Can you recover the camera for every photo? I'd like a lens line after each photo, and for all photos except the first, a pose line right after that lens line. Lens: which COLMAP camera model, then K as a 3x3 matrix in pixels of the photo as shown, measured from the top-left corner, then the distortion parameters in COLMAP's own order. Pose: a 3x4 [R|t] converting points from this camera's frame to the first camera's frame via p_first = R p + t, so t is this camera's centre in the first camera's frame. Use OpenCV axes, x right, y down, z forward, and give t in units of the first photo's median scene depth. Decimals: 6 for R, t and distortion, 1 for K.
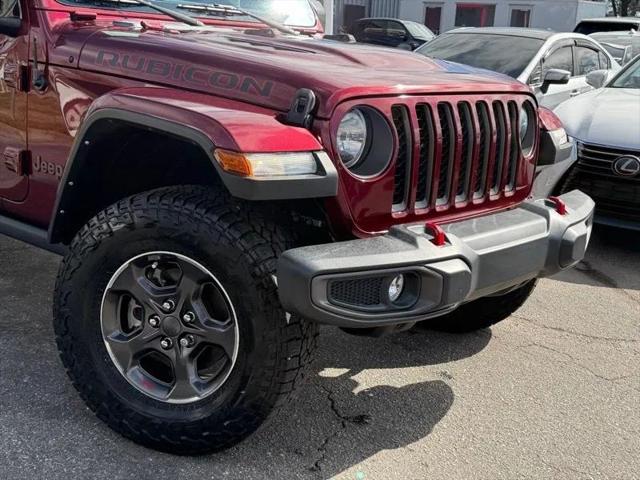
lens RADIAL K [[803.1, 0, 322.3], [0, 803.1, 238.4], [0, 0, 1]] dist [0.074302, 0.000000]
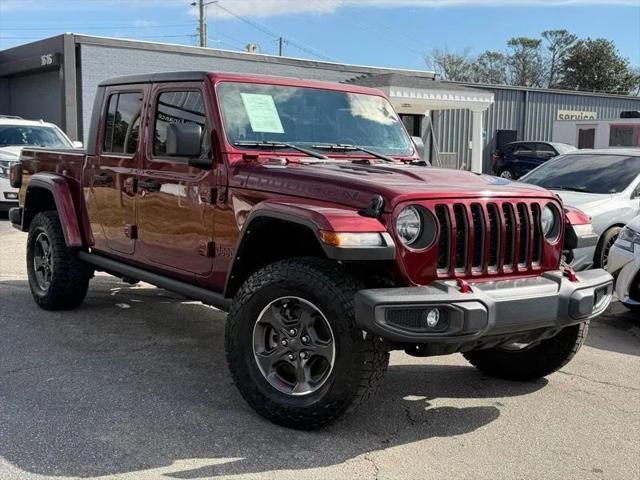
lens RADIAL K [[803.1, 0, 320.7], [0, 803.1, 243.3], [0, 0, 1]] dist [0.074302, 0.000000]
pose [[0.979038, -0.010495, -0.203405, 0.178493], [-0.019034, 0.989586, -0.142679, 0.130853], [0.202785, 0.143560, 0.968643, -0.527524]]
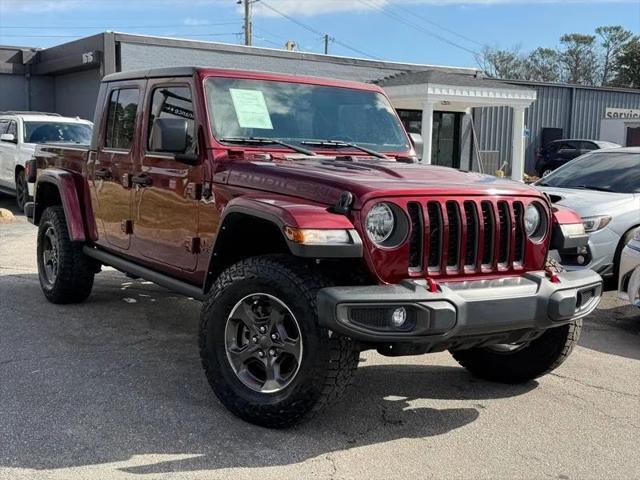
lens RADIAL K [[803.1, 0, 319.8], [0, 803.1, 244.1], [0, 0, 1]] dist [0.074302, 0.000000]
pose [[0.965409, 0.001553, -0.260736, 0.312356], [-0.038741, 0.989737, -0.137548, 0.126521], [0.257847, 0.142891, 0.955561, -0.478771]]
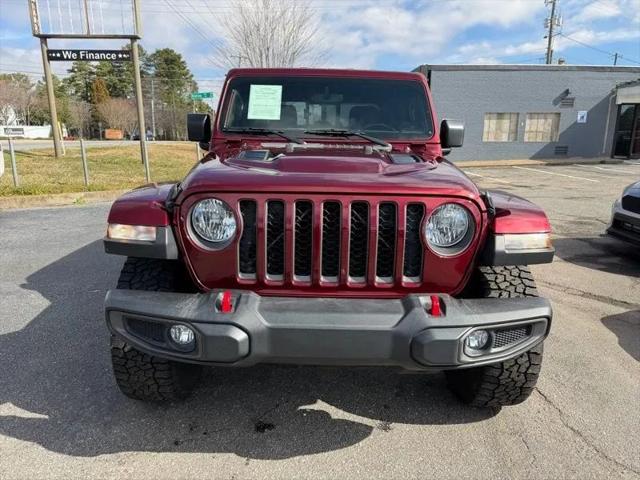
lens RADIAL K [[454.7, 0, 317.9], [0, 454.7, 243.5], [0, 0, 1]] dist [0.022530, -0.021627]
pose [[0.679143, 0.125742, -0.723155, 0.694483], [-0.155499, 0.987502, 0.025672, -0.127330], [0.717346, 0.095015, 0.690208, 0.558662]]
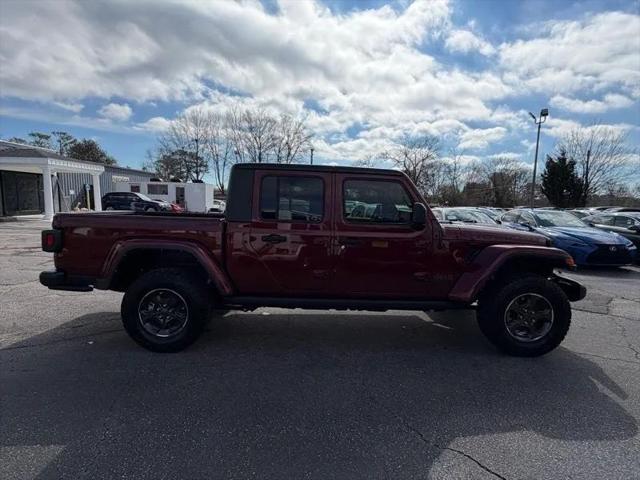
lens RADIAL K [[355.3, 0, 316.0], [0, 355.3, 242.7], [0, 0, 1]] dist [-0.026781, -0.000759]
pose [[0.760499, -0.103882, 0.640976, -1.605696], [0.173337, 0.983777, -0.046220, -0.247525], [-0.625776, 0.146255, 0.766168, 0.386793]]
